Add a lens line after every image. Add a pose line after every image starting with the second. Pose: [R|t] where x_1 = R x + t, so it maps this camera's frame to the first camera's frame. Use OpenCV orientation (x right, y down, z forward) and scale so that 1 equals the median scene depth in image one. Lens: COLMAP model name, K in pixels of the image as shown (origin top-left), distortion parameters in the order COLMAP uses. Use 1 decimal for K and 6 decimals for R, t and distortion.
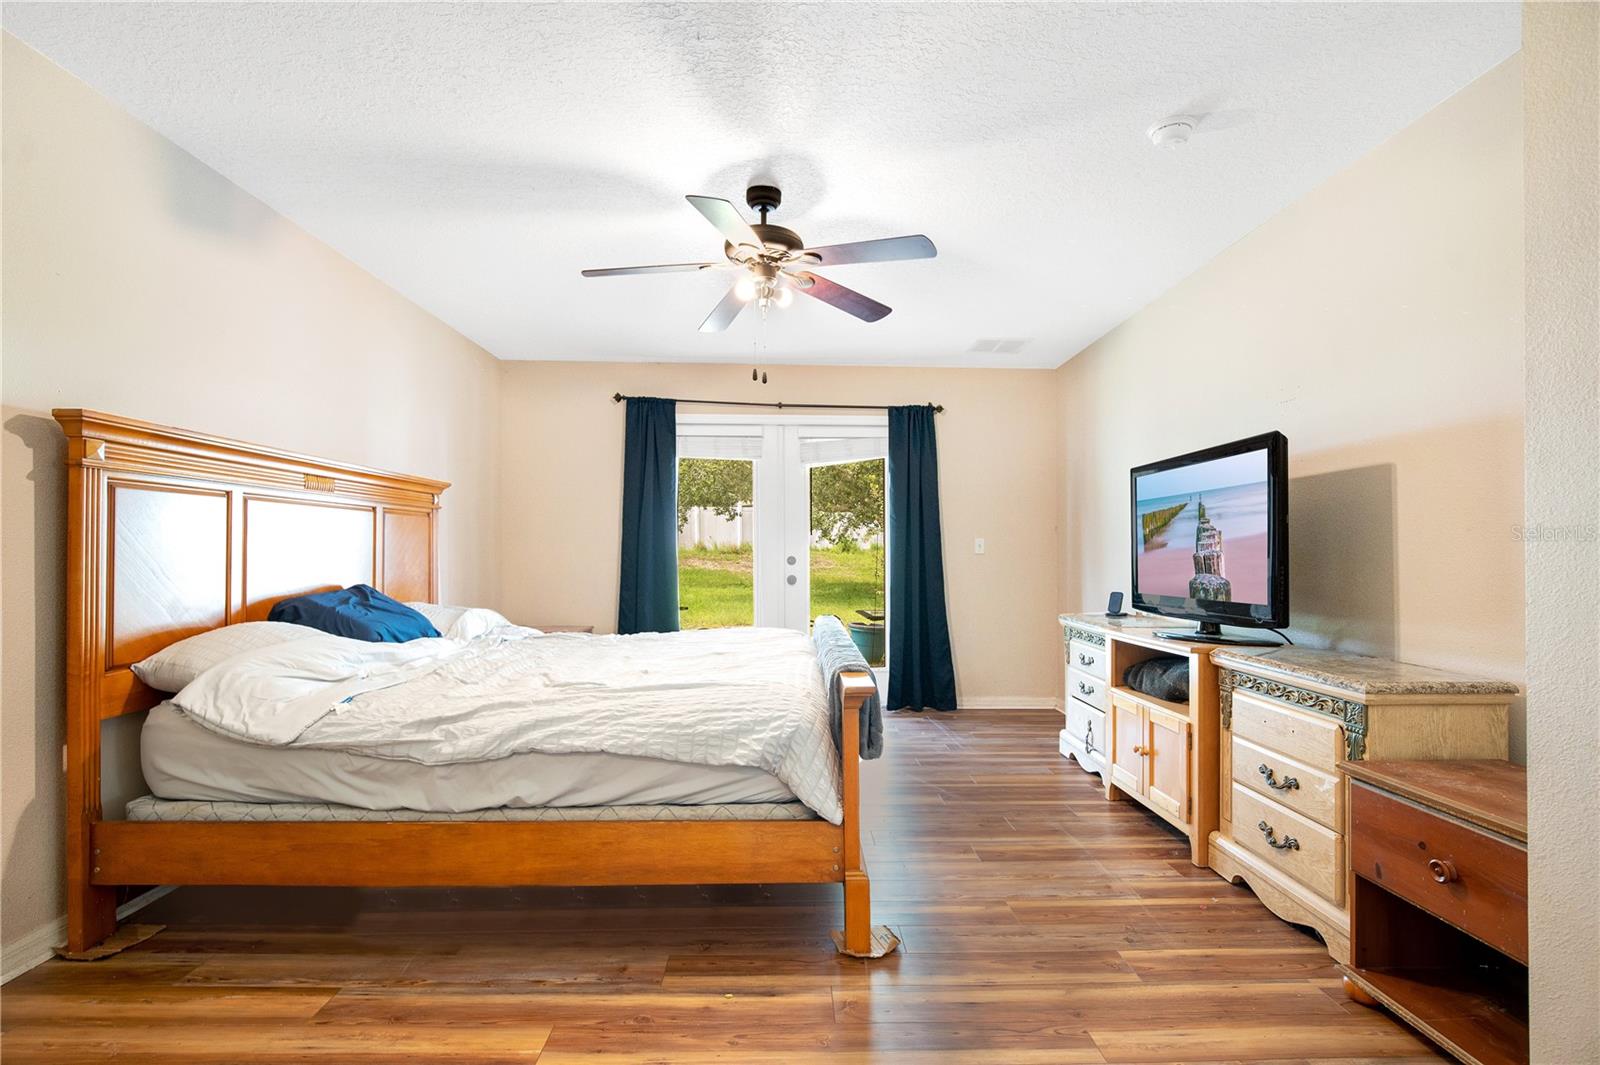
lens RADIAL K [[758.7, 0, 798.4], [0, 758.7, 538.1], [0, 0, 1]] dist [-0.038705, 0.010247]
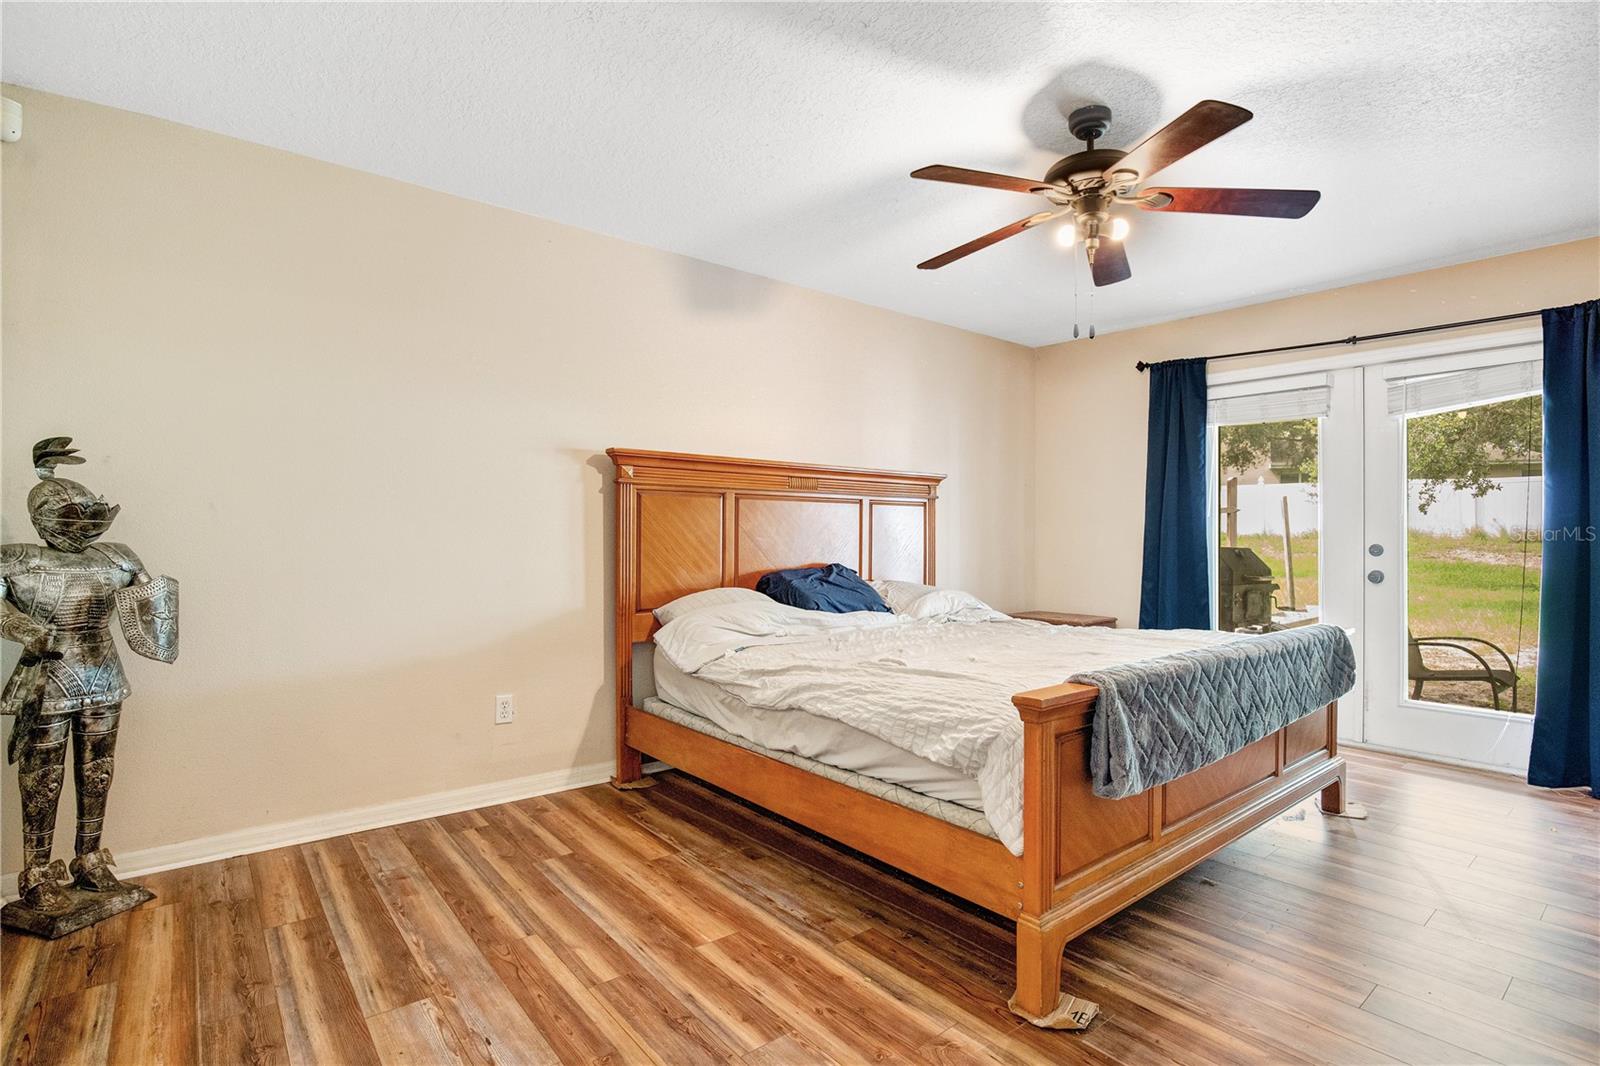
lens RADIAL K [[758.7, 0, 757.4], [0, 758.7, 539.4], [0, 0, 1]] dist [-0.038705, 0.010247]
pose [[0.602240, 0.003770, -0.798306, 0.522379], [0.011792, 0.999838, 0.013618, 0.005726], [0.798228, -0.017615, 0.602097, 0.244726]]
